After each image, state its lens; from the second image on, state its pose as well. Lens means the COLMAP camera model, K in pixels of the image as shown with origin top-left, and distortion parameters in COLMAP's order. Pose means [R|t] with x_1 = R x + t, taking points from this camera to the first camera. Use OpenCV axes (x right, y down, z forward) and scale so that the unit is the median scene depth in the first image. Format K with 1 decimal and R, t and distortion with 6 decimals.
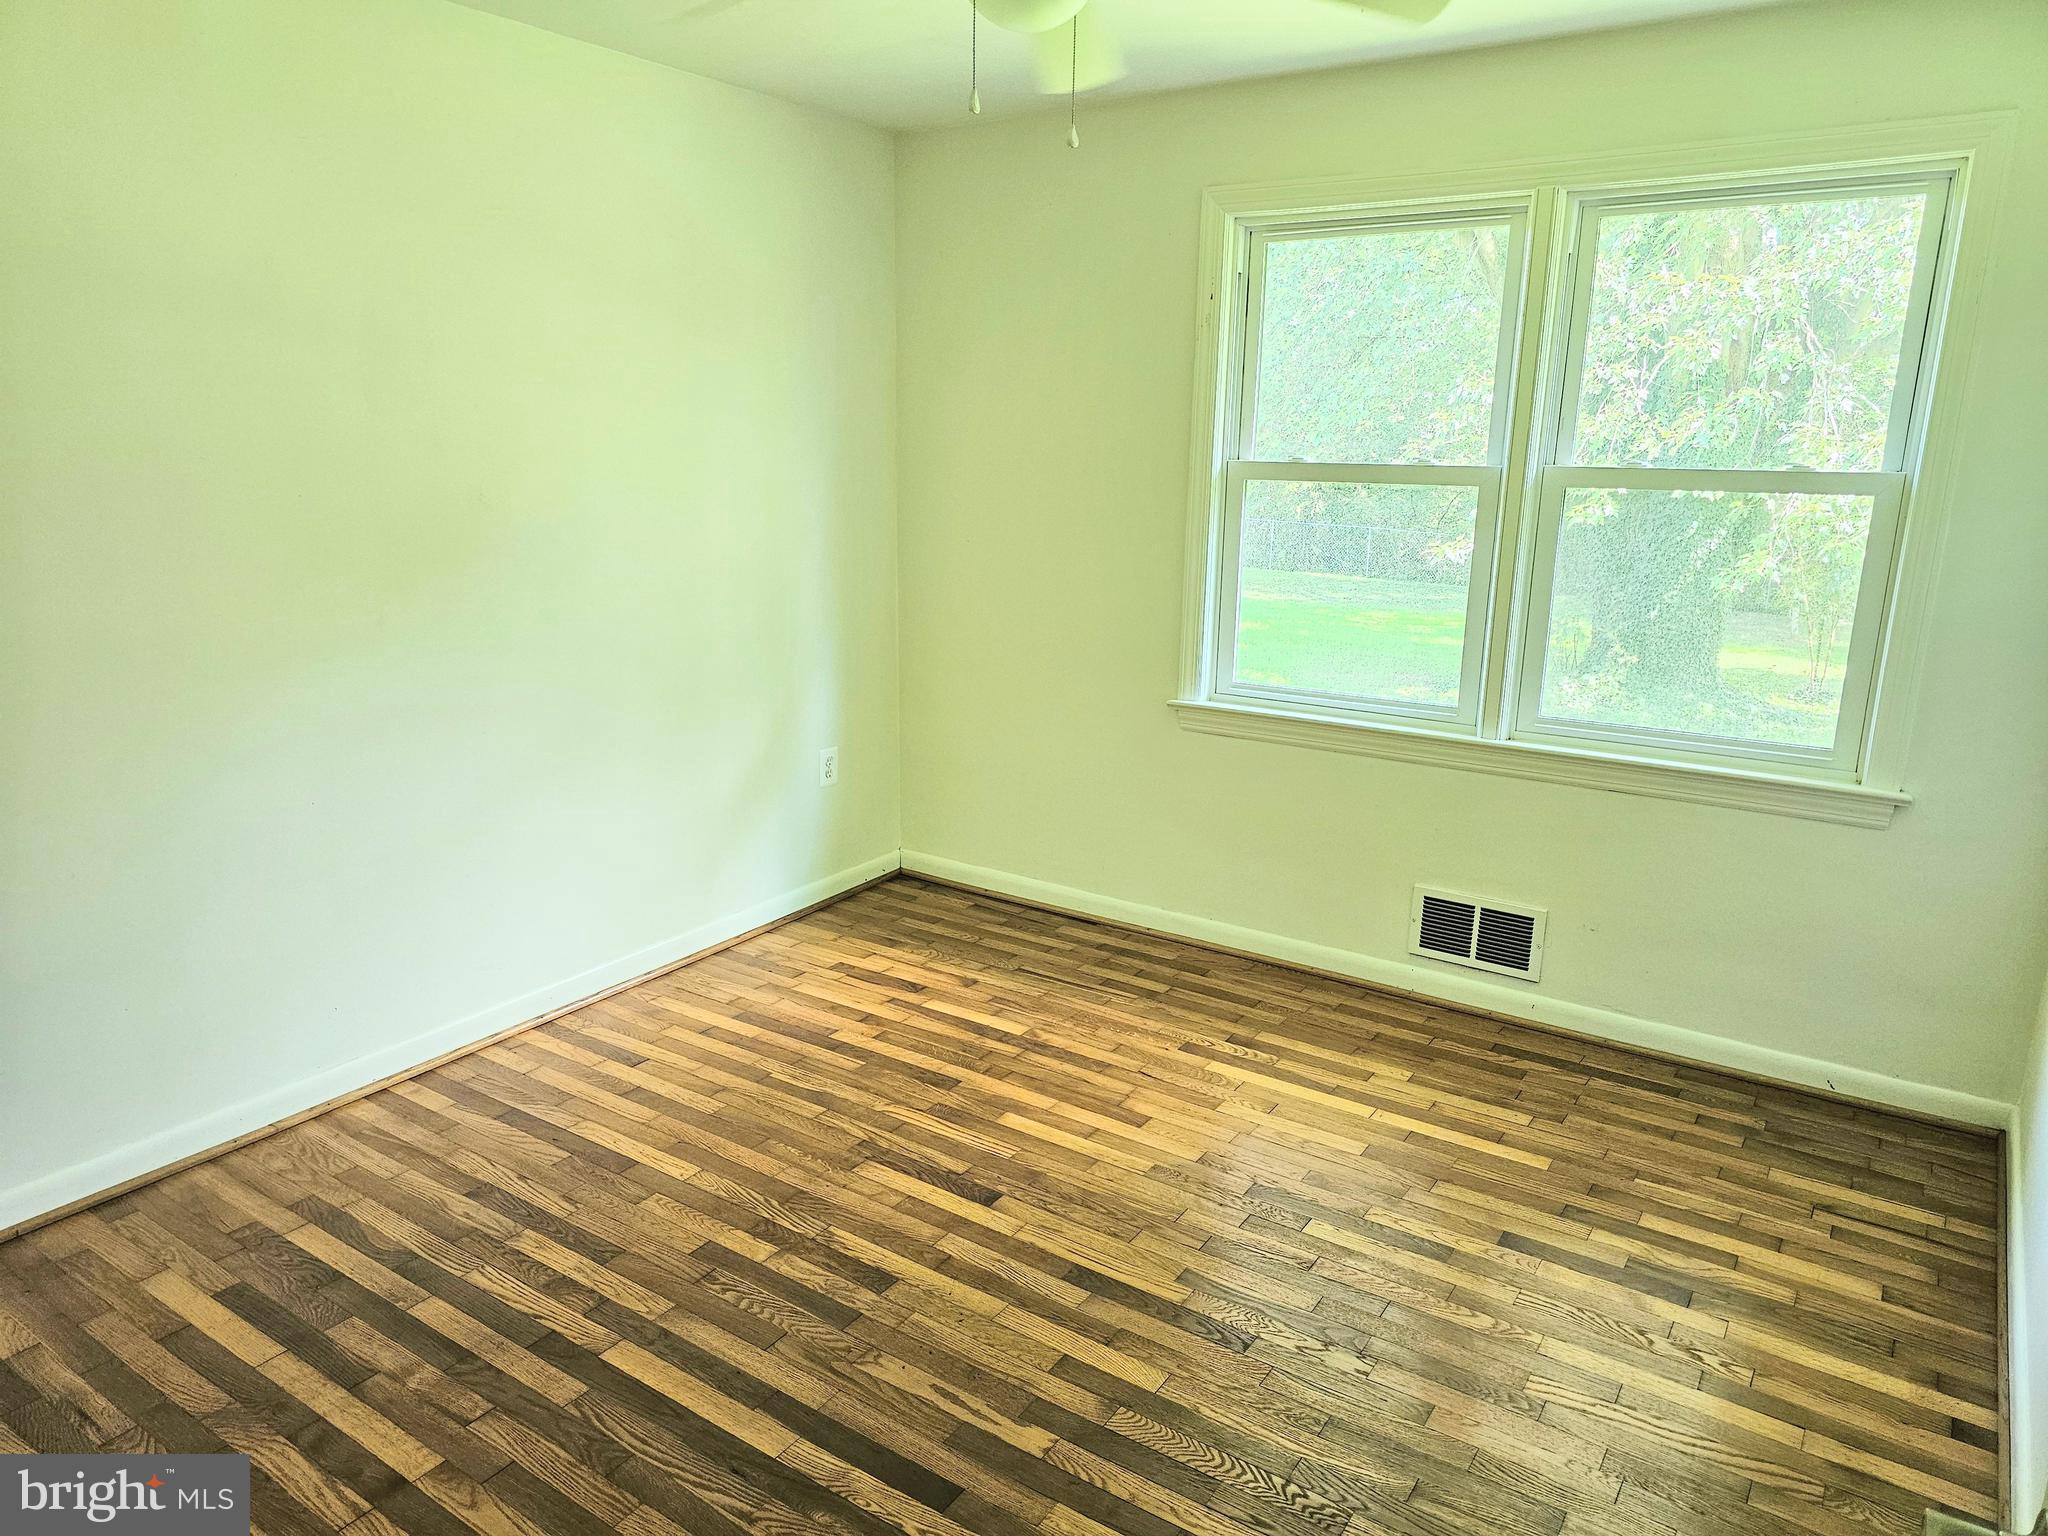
lens RADIAL K [[1380.0, 0, 1027.3], [0, 1380.0, 777.5], [0, 0, 1]] dist [0.018411, -0.019297]
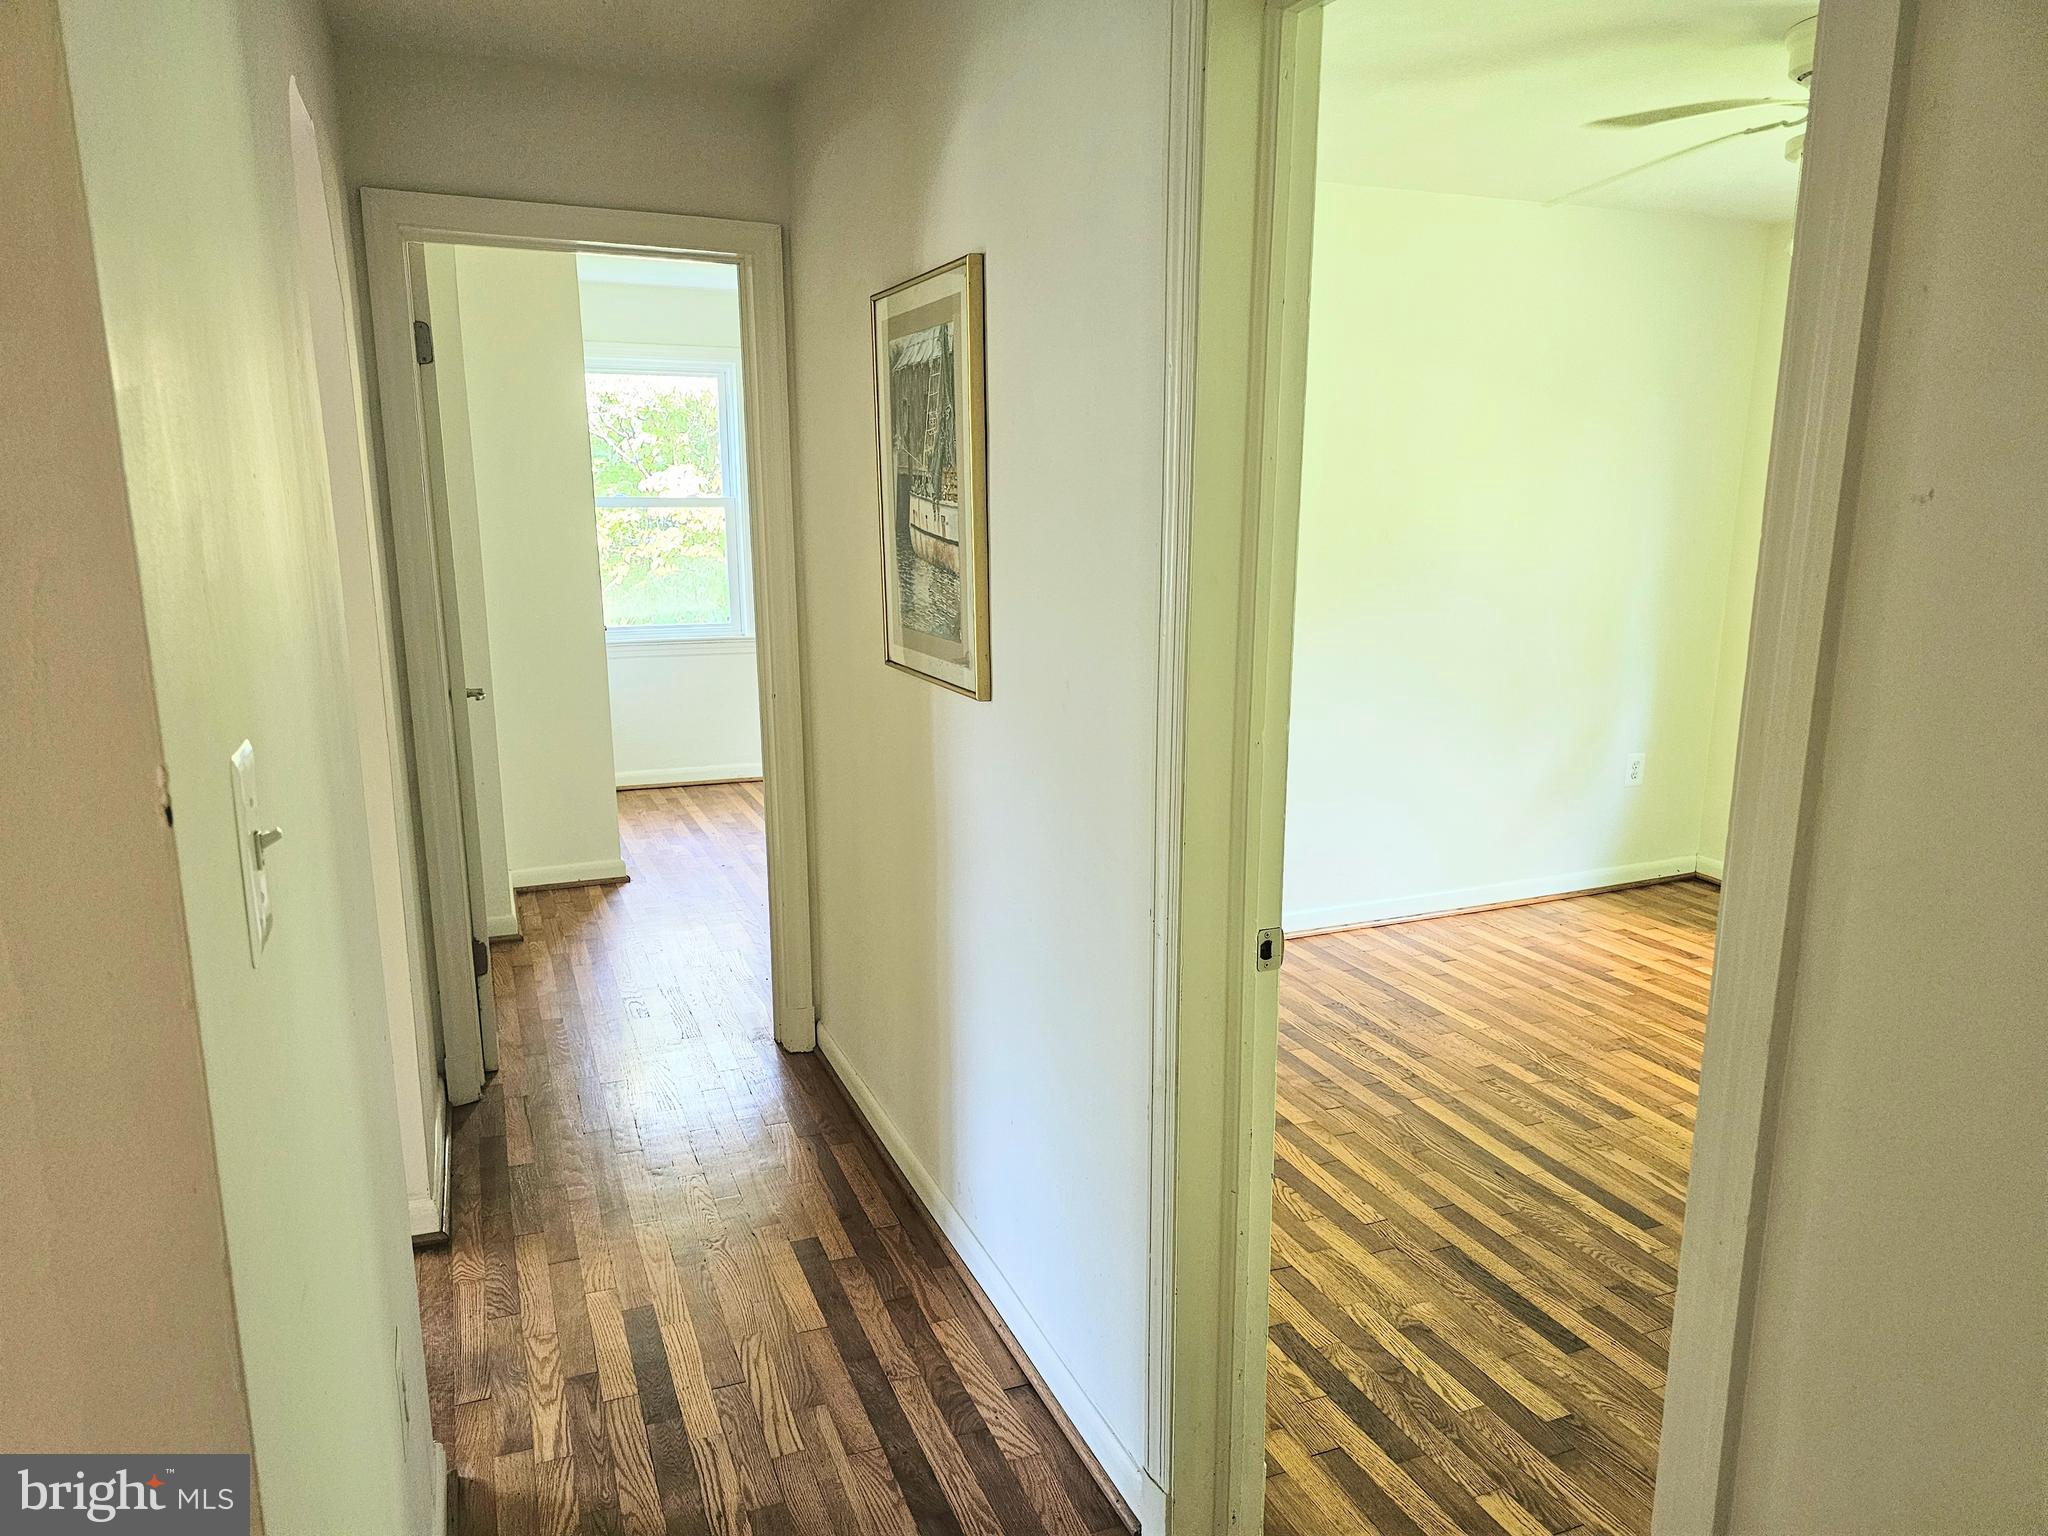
lens RADIAL K [[1380.0, 0, 1024.9], [0, 1380.0, 778.2], [0, 0, 1]] dist [0.018411, -0.019297]
pose [[0.834966, 0.096015, -0.541860, 0.088382], [-0.117849, 0.993015, -0.005640, 0.099777], [0.537534, 0.068567, 0.840450, -0.375617]]
